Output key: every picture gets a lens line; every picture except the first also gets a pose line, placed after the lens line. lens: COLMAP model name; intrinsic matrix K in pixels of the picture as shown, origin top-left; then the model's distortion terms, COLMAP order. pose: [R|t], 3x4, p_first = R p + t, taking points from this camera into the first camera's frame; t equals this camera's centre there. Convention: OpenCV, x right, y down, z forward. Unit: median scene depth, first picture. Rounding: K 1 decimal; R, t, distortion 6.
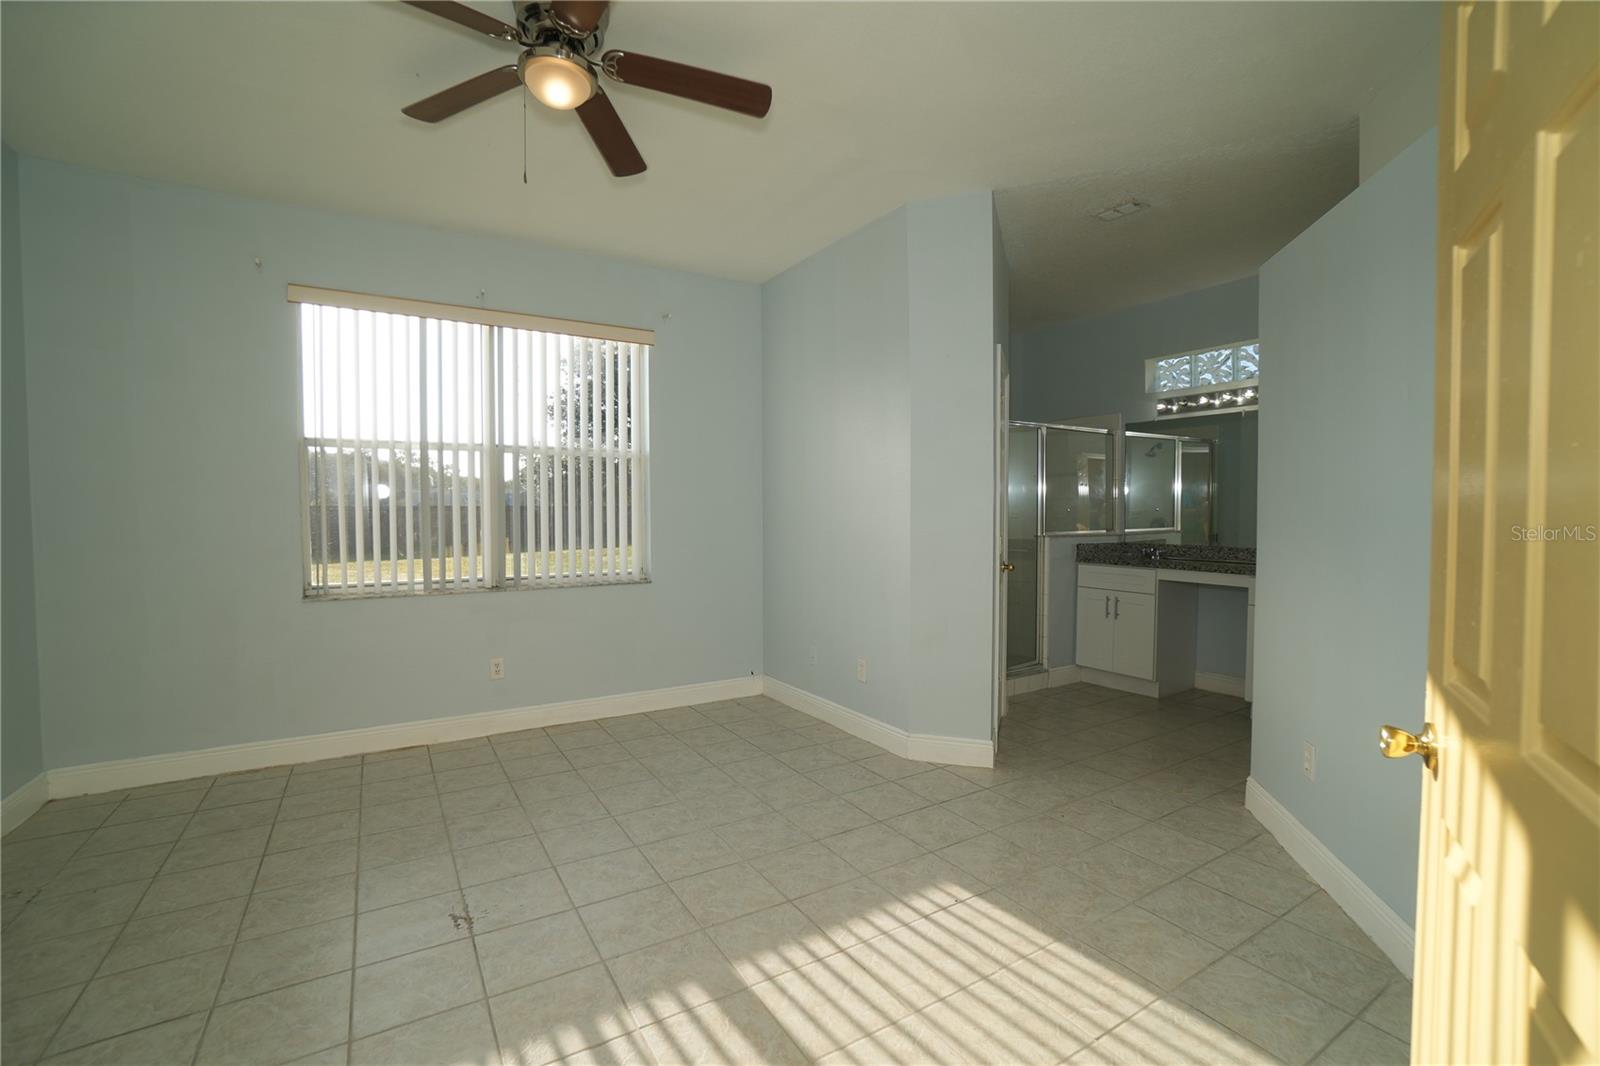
lens RADIAL K [[702.3, 0, 800.0], [0, 702.3, 533.0], [0, 0, 1]] dist [-0.062774, 0.023796]
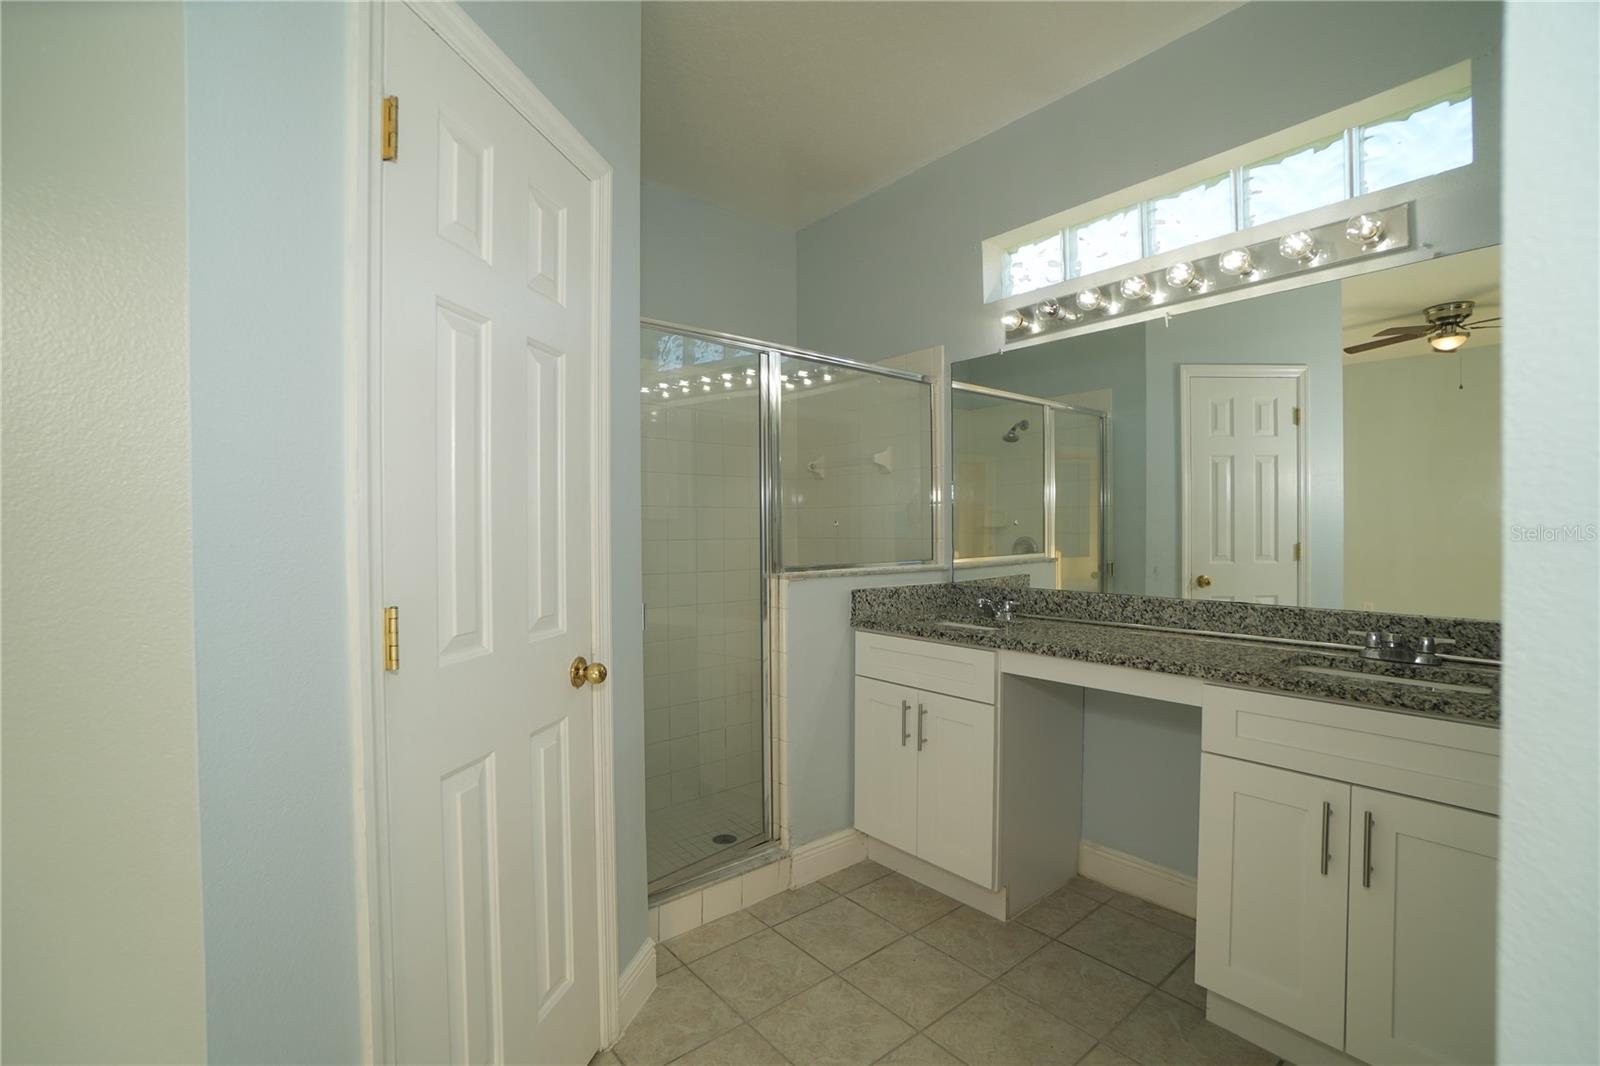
lens RADIAL K [[702.3, 0, 800.0], [0, 702.3, 533.0], [0, 0, 1]] dist [-0.062774, 0.023796]
pose [[0.989766, 0.001872, 0.142686, 0.293911], [0.002386, 0.999557, -0.029666, -0.010567], [-0.142678, 0.029703, 0.989323, 0.513602]]
